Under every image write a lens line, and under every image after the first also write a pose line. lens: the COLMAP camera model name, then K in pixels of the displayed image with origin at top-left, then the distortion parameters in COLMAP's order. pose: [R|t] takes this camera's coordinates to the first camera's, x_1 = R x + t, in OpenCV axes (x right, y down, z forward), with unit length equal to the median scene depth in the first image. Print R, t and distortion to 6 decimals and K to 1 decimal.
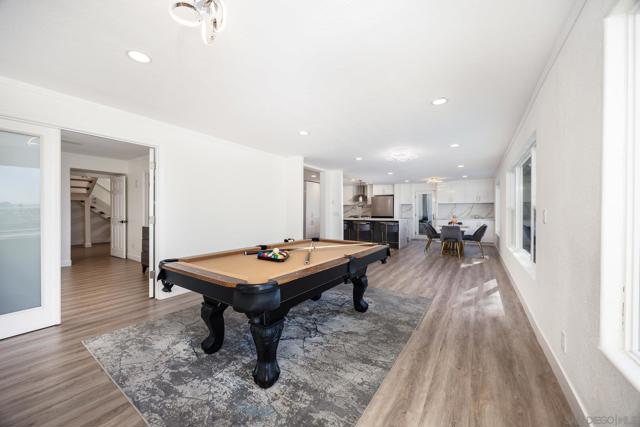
lens RADIAL K [[247.5, 0, 315.1], [0, 247.5, 213.2], [0, 0, 1]] dist [-0.002371, 0.000435]
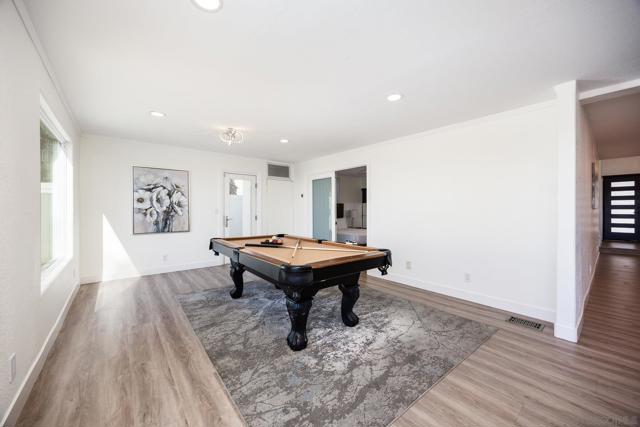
lens RADIAL K [[247.5, 0, 319.6], [0, 247.5, 211.2], [0, 0, 1]] dist [-0.002371, 0.000435]
pose [[-0.300595, -0.003771, -0.953744, 0.919651], [-0.002849, 0.999991, -0.003056, 0.000089], [0.953748, 0.001799, -0.300603, 1.375066]]
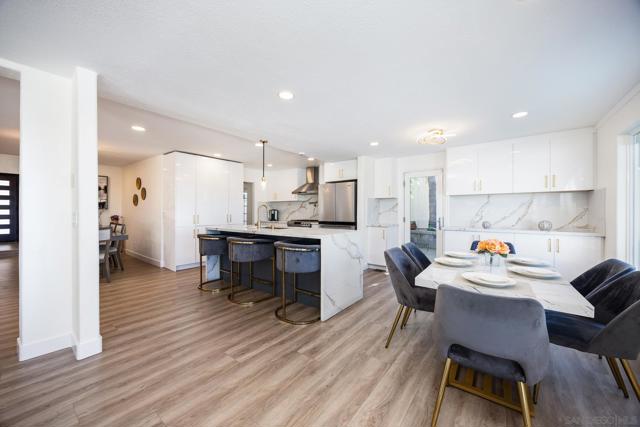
lens RADIAL K [[247.5, 0, 314.4], [0, 247.5, 213.1], [0, 0, 1]] dist [-0.002371, 0.000435]
pose [[0.995877, -0.003132, -0.090658, 0.348884], [0.002940, 0.999993, -0.002258, -0.005719], [0.090664, 0.001982, 0.995880, 0.626895]]
